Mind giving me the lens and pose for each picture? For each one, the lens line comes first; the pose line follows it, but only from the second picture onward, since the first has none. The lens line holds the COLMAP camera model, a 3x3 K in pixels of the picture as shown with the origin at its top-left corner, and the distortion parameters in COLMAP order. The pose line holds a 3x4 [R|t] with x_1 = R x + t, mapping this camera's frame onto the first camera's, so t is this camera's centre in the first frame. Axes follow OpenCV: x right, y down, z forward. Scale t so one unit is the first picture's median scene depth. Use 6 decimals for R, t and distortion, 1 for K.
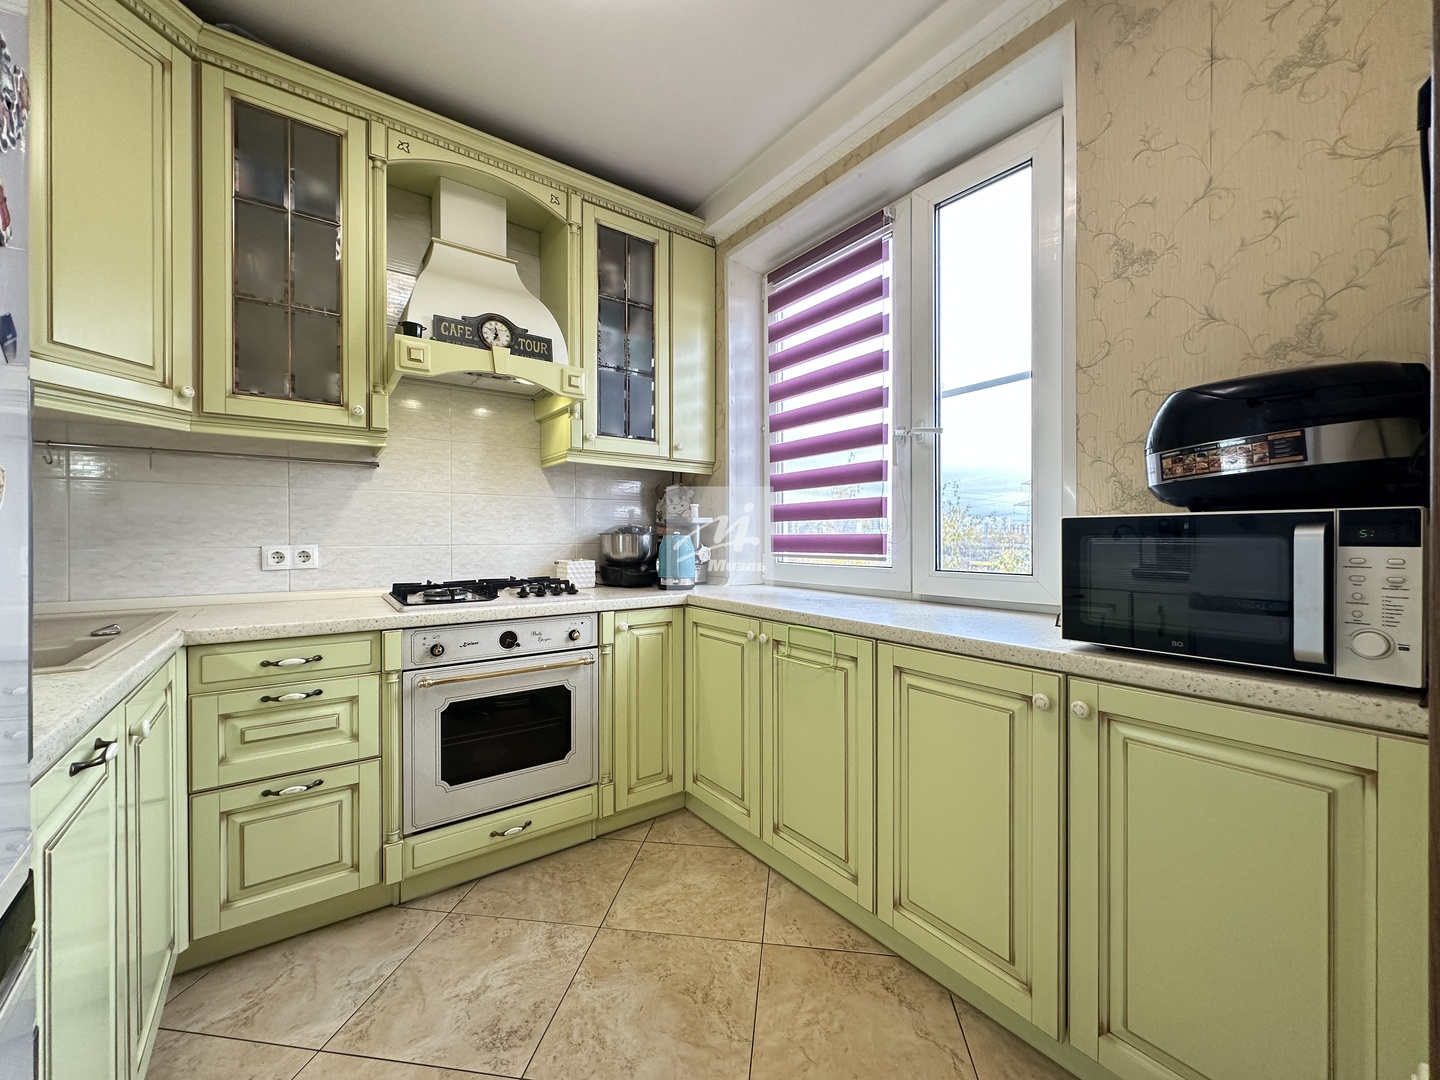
lens RADIAL K [[573.3, 0, 720.0], [0, 573.3, 540.0], [0, 0, 1]] dist [-0.001809, 0.000191]
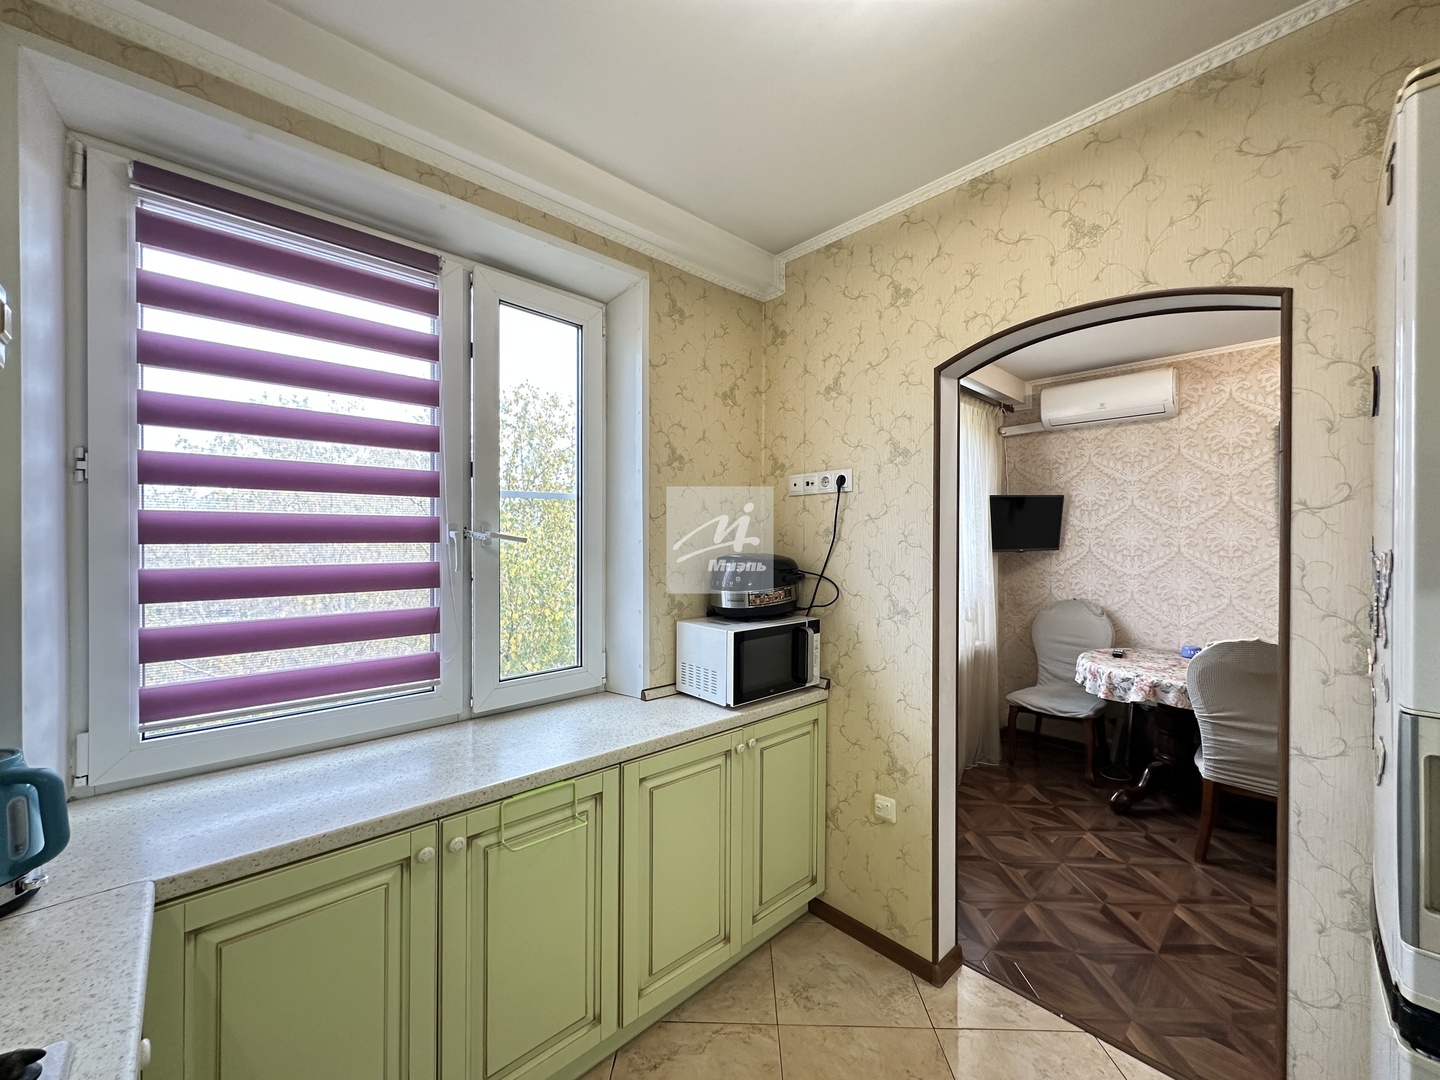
lens RADIAL K [[573.3, 0, 720.0], [0, 573.3, 540.0], [0, 0, 1]] dist [-0.001809, 0.000191]
pose [[-0.117711, -0.002471, 0.993045, -0.618367], [0.001796, 0.999995, 0.002701, -0.185672], [-0.993046, 0.002102, -0.117706, 0.747380]]
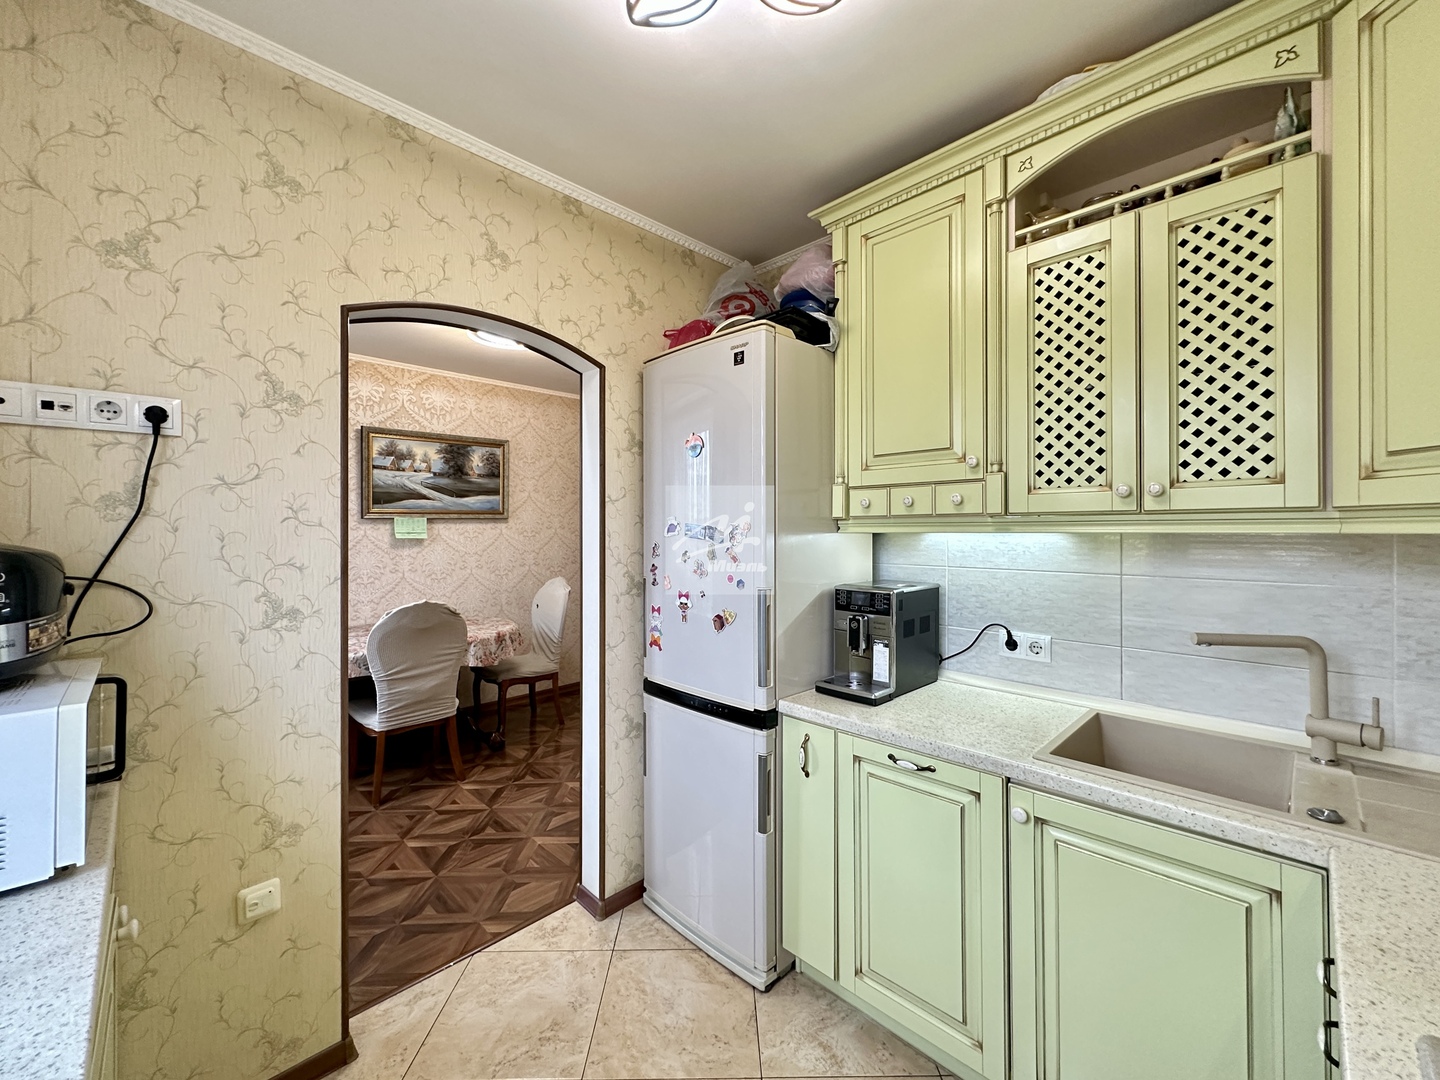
lens RADIAL K [[581.1, 0, 721.3], [0, 581.1, 528.8], [0, 0, 1]] dist [0.000111, 0.000165]
pose [[-0.988730, 0.002405, -0.149693, -0.070980], [0.001885, 0.999992, 0.003611, -0.167087], [0.149700, 0.003288, -0.988726, 1.157653]]
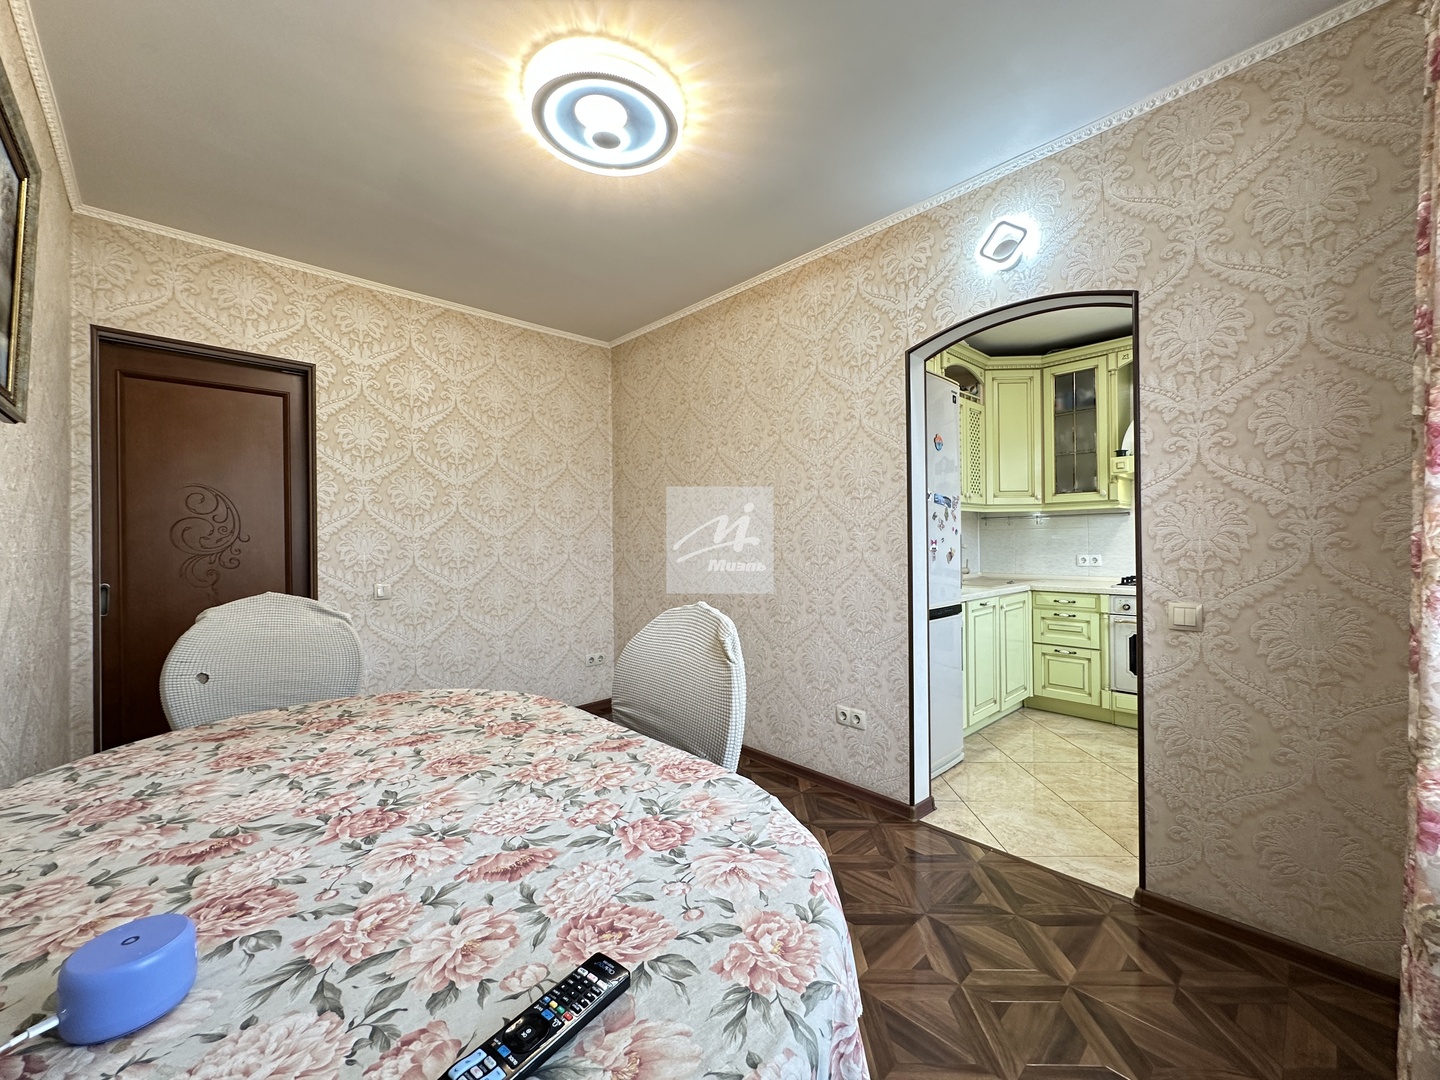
lens RADIAL K [[573.3, 0, 720.0], [0, 573.3, 540.0], [0, 0, 1]] dist [-0.001809, 0.000191]
pose [[0.114754, -0.003702, -0.993387, 1.305523], [0.004537, 0.999985, -0.003202, -0.048905], [0.993384, -0.004139, 0.114769, -0.658304]]
